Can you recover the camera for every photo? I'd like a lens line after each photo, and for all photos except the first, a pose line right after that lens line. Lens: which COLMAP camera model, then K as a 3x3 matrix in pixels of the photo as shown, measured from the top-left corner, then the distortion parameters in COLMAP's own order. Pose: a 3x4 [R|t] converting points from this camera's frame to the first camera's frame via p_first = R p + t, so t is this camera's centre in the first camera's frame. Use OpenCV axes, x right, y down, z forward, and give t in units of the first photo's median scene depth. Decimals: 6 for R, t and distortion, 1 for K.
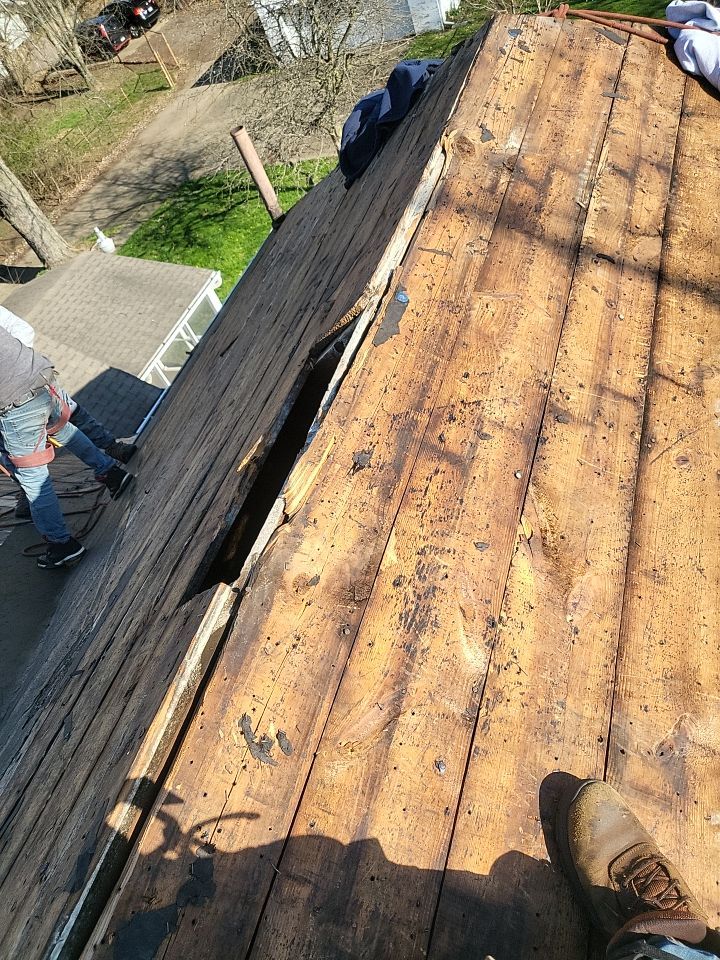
lens RADIAL K [[696.8, 0, 360.0], [0, 696.8, 480.0], [0, 0, 1]] dist [-0.038564, 0.073501]
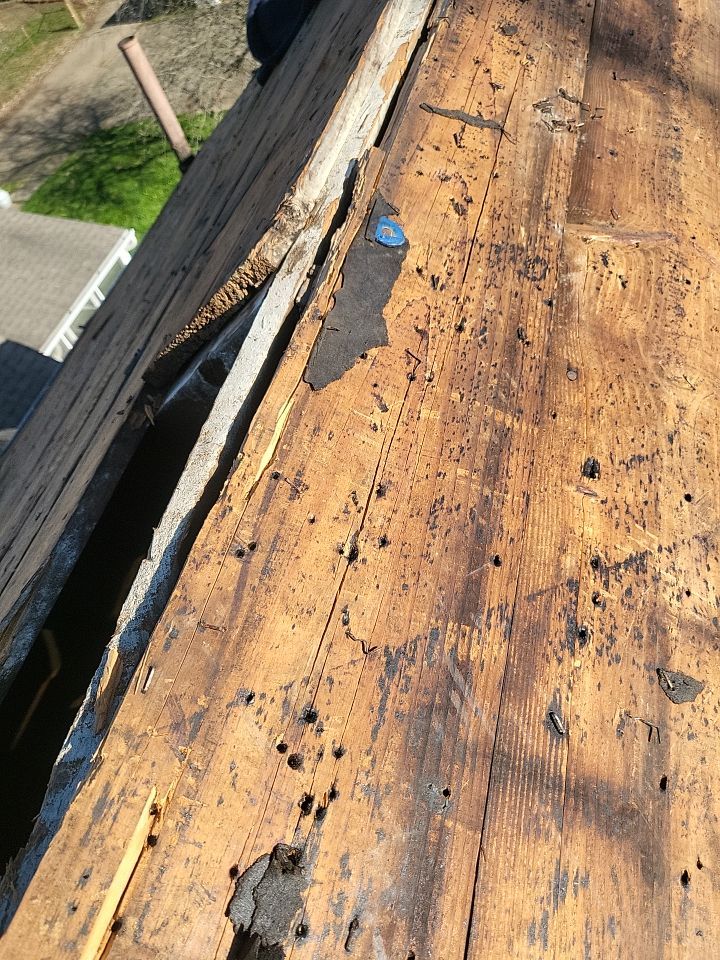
lens RADIAL K [[738.8, 0, 360.0], [0, 738.8, 480.0], [0, 0, 1]] dist [-0.058556, 0.100121]
pose [[0.996094, -0.024336, 0.084882, 0.012777], [0.021425, 0.999156, 0.035037, -0.152235], [-0.085663, -0.033082, 0.995775, 0.629398]]
